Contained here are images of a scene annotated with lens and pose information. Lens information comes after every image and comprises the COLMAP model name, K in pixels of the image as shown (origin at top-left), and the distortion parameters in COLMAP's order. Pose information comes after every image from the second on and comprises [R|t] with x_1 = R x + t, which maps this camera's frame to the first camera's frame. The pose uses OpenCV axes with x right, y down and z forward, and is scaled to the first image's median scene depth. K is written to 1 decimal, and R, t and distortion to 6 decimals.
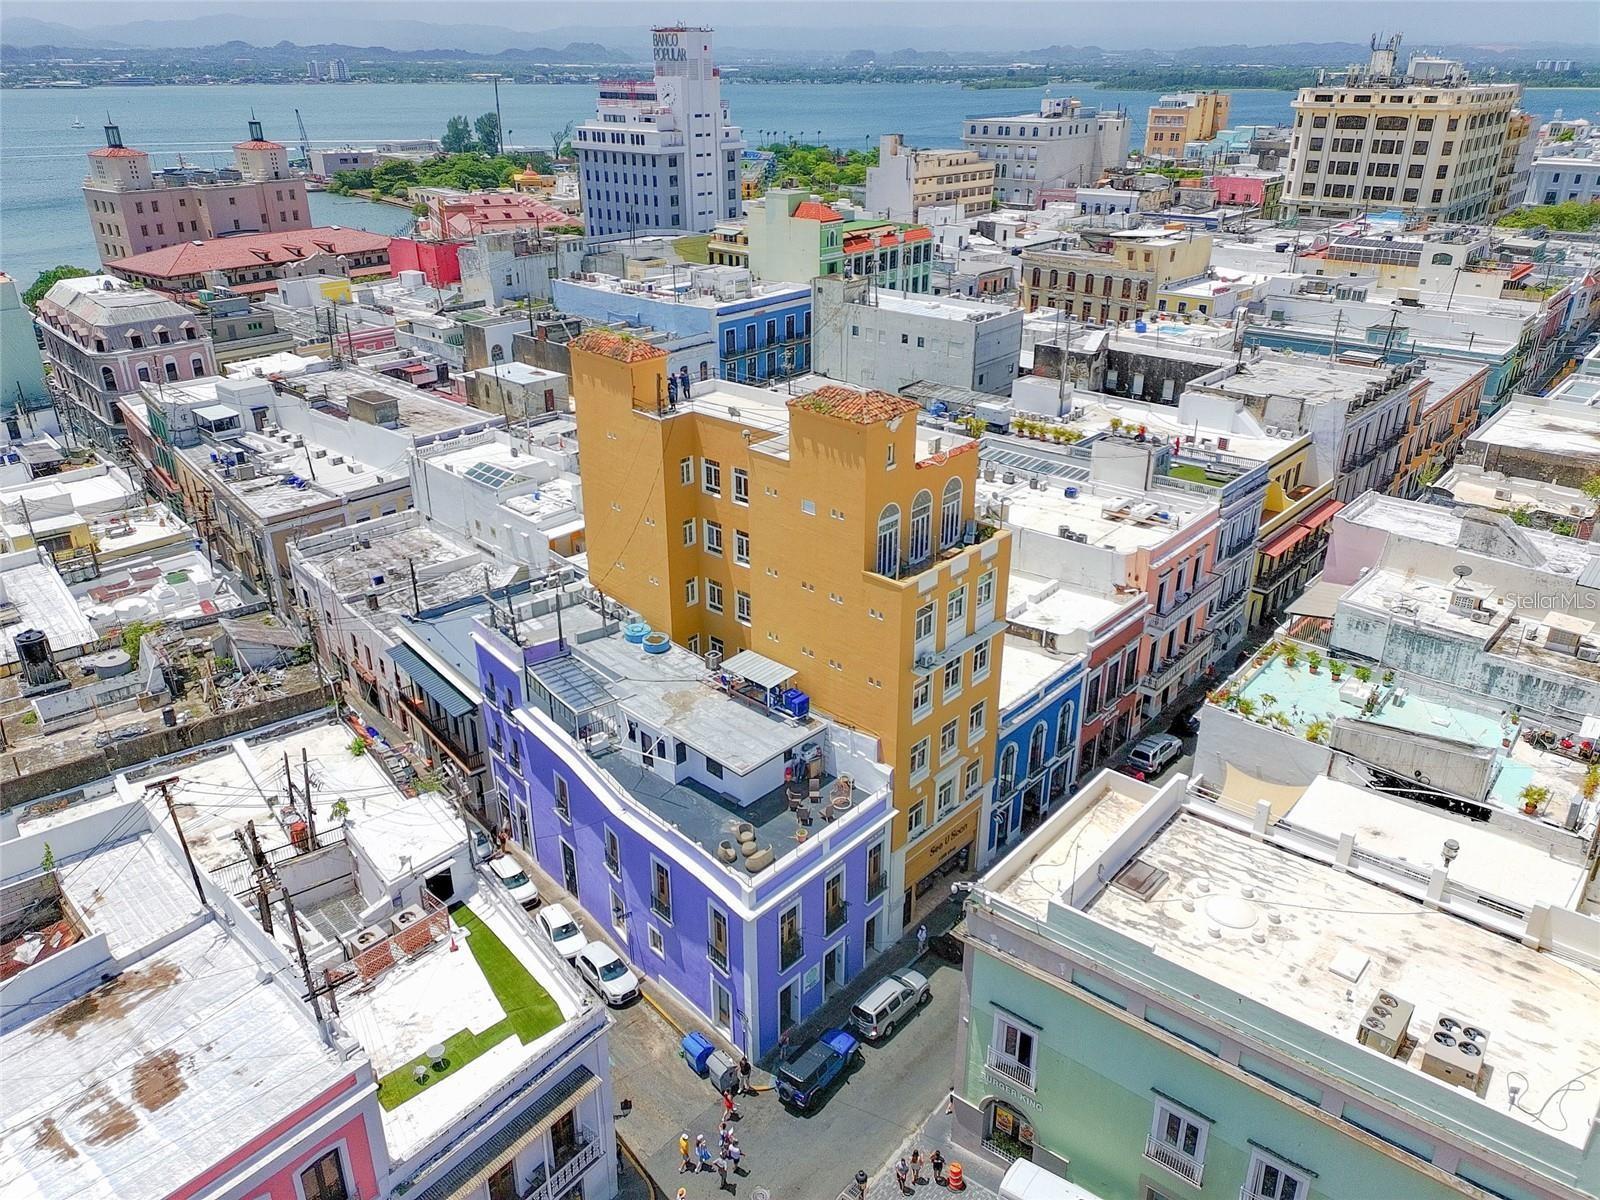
lens RADIAL K [[1179.1, 0, 796.4], [0, 1179.1, 599.9], [0, 0, 1]] dist [0.010294, 0.002734]
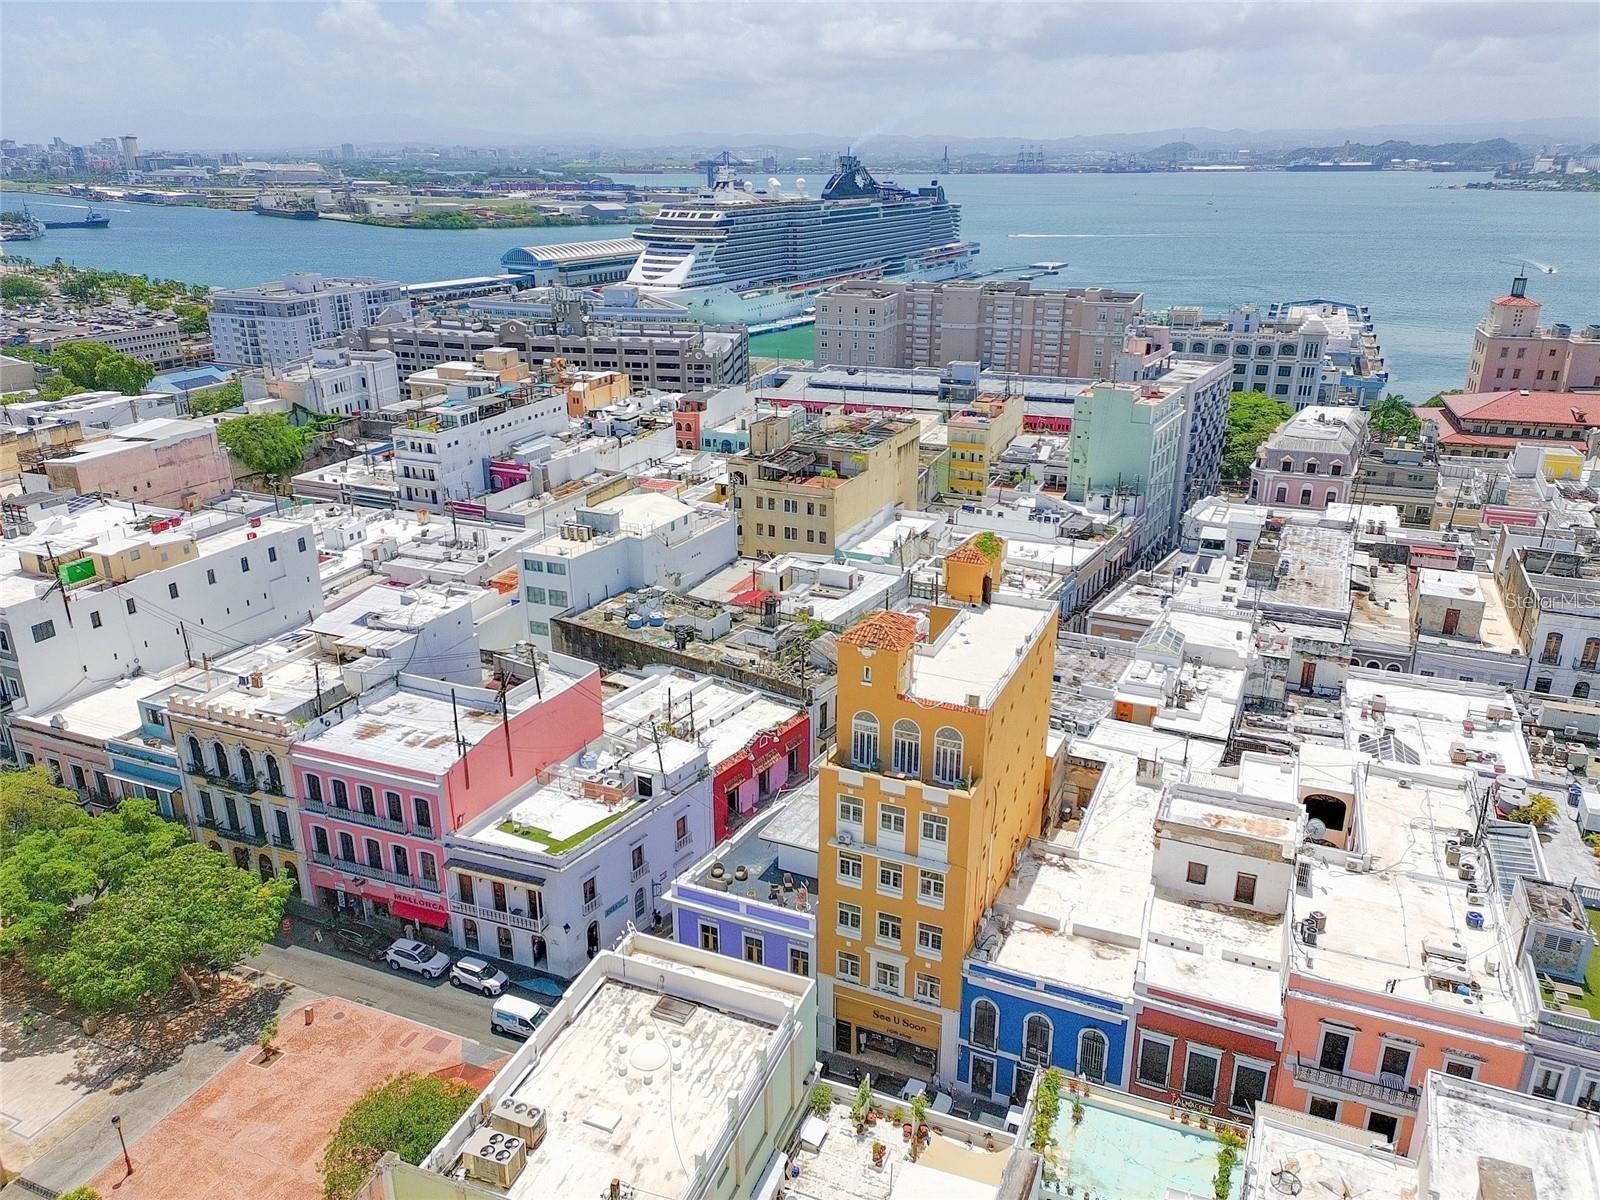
lens RADIAL K [[1179.1, 0, 798.7], [0, 1179.1, 599.8], [0, 0, 1]] dist [0.010294, 0.002734]
pose [[0.298721, 0.334120, -0.893941, 0.965990], [-0.393200, 0.896600, 0.203721, -0.351368], [0.869574, 0.290642, 0.399209, 0.330680]]
